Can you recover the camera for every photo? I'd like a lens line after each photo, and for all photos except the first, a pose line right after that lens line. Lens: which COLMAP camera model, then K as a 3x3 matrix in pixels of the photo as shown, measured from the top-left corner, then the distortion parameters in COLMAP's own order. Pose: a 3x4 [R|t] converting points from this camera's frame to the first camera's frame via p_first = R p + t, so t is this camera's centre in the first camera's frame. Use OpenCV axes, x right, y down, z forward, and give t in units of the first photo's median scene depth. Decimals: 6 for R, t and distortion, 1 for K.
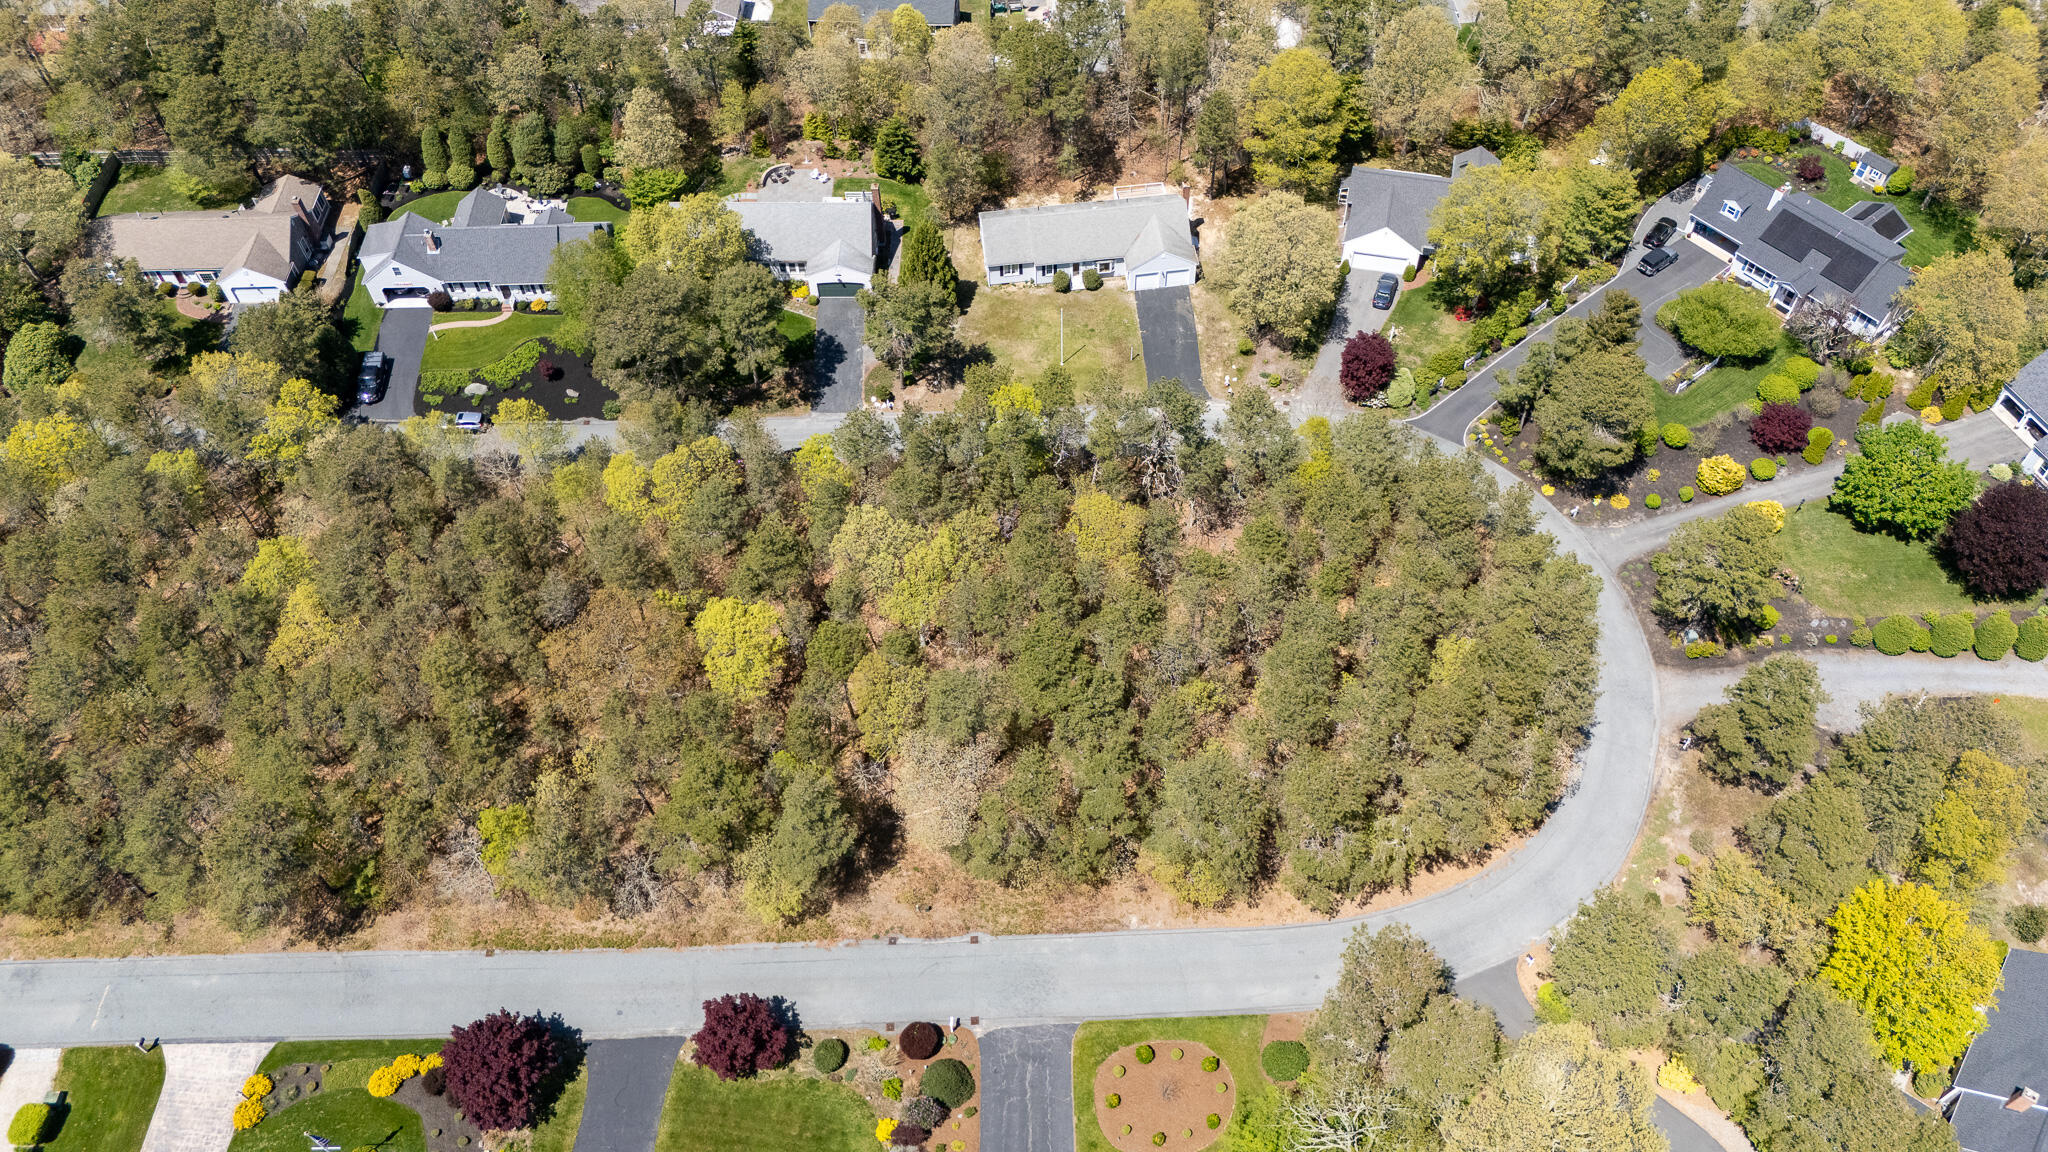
lens RADIAL K [[1506.3, 0, 1032.7], [0, 1506.3, 568.7], [0, 0, 1]] dist [0.051031, -0.036739]
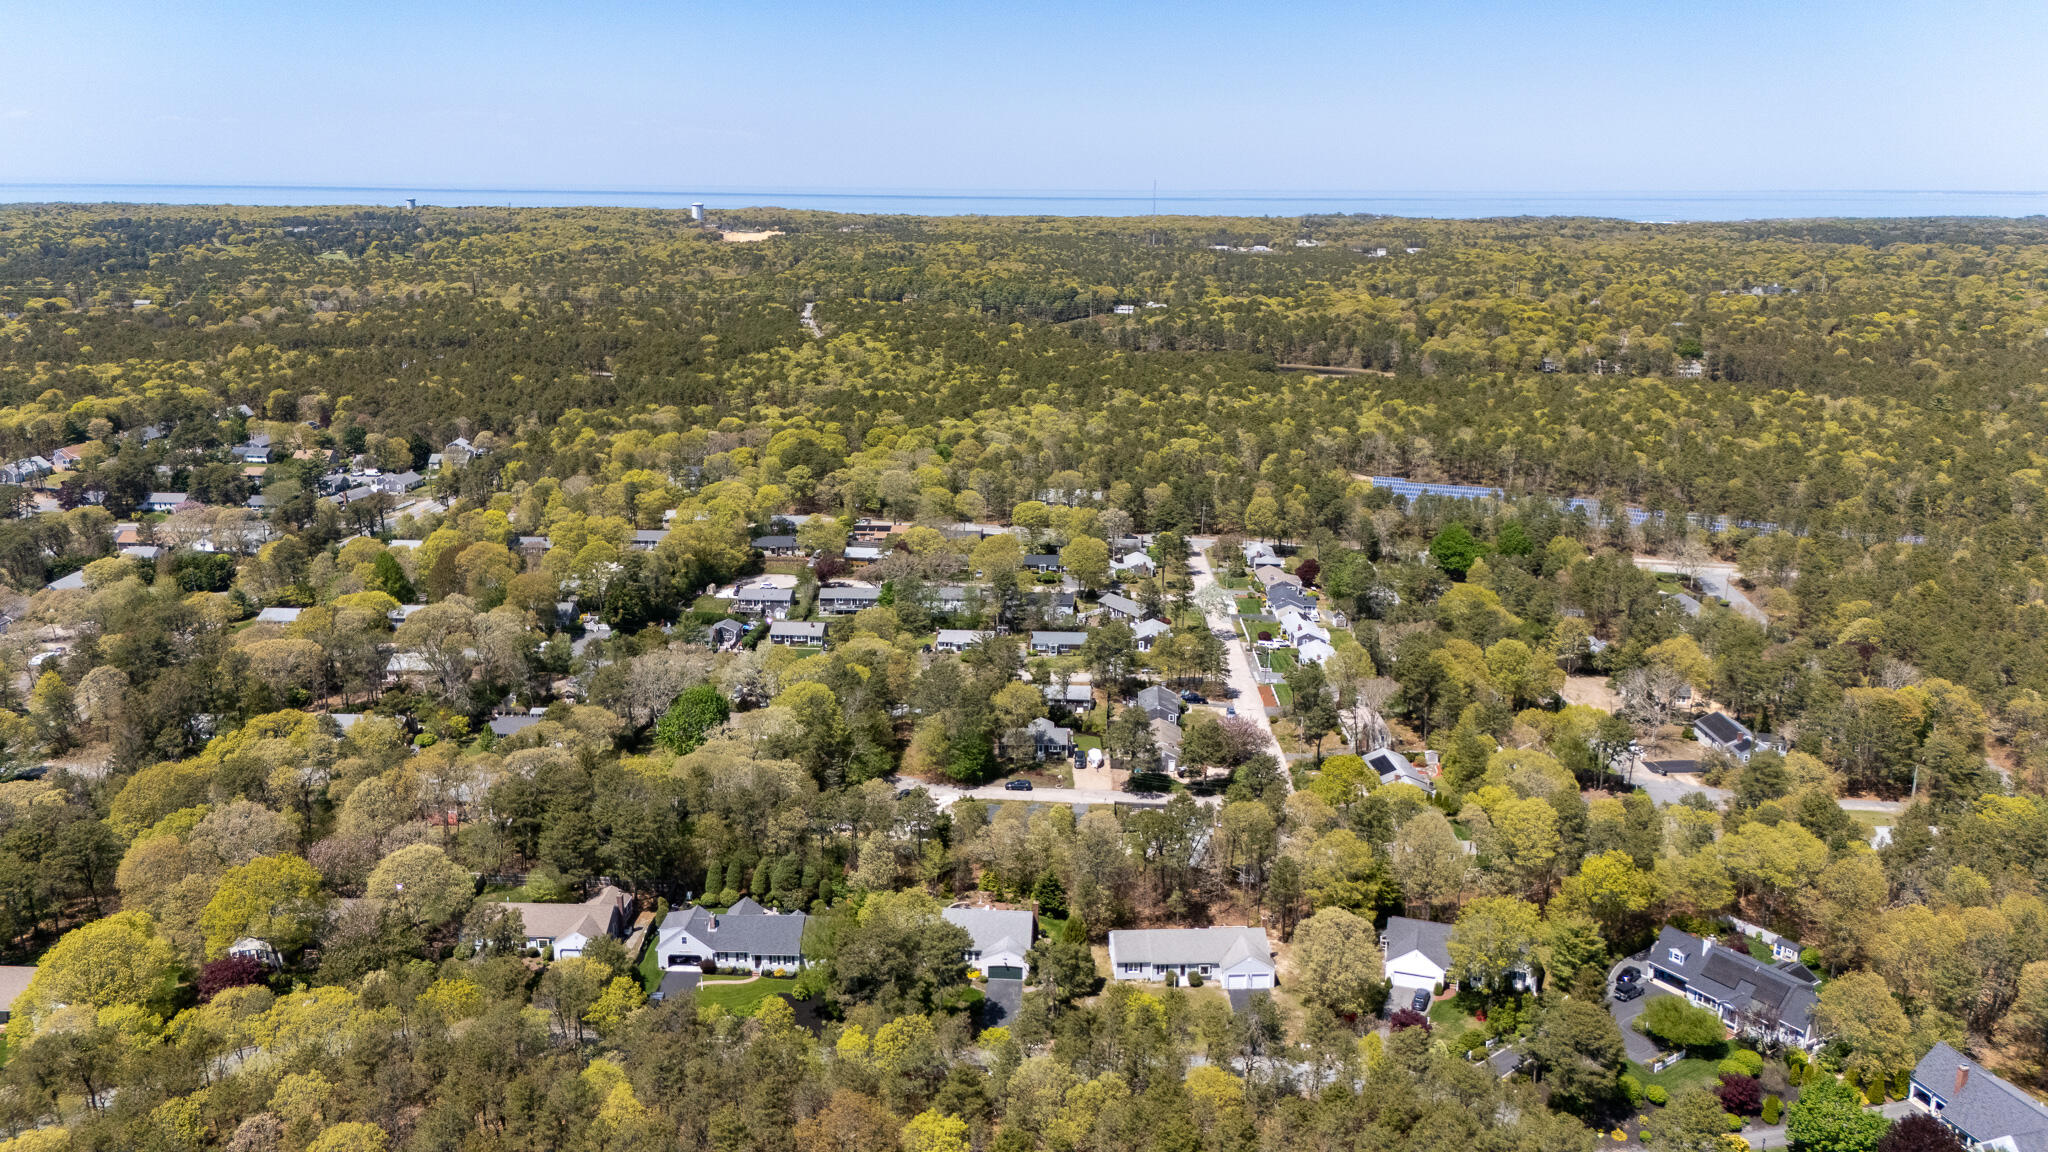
lens RADIAL K [[1506.3, 0, 1032.7], [0, 1506.3, 568.7], [0, 0, 1]] dist [0.051031, -0.036739]
pose [[0.997886, 0.039890, -0.051312, -0.048798], [-0.063121, 0.782981, -0.618834, 0.355761], [0.015491, 0.620765, 0.783844, -0.261170]]
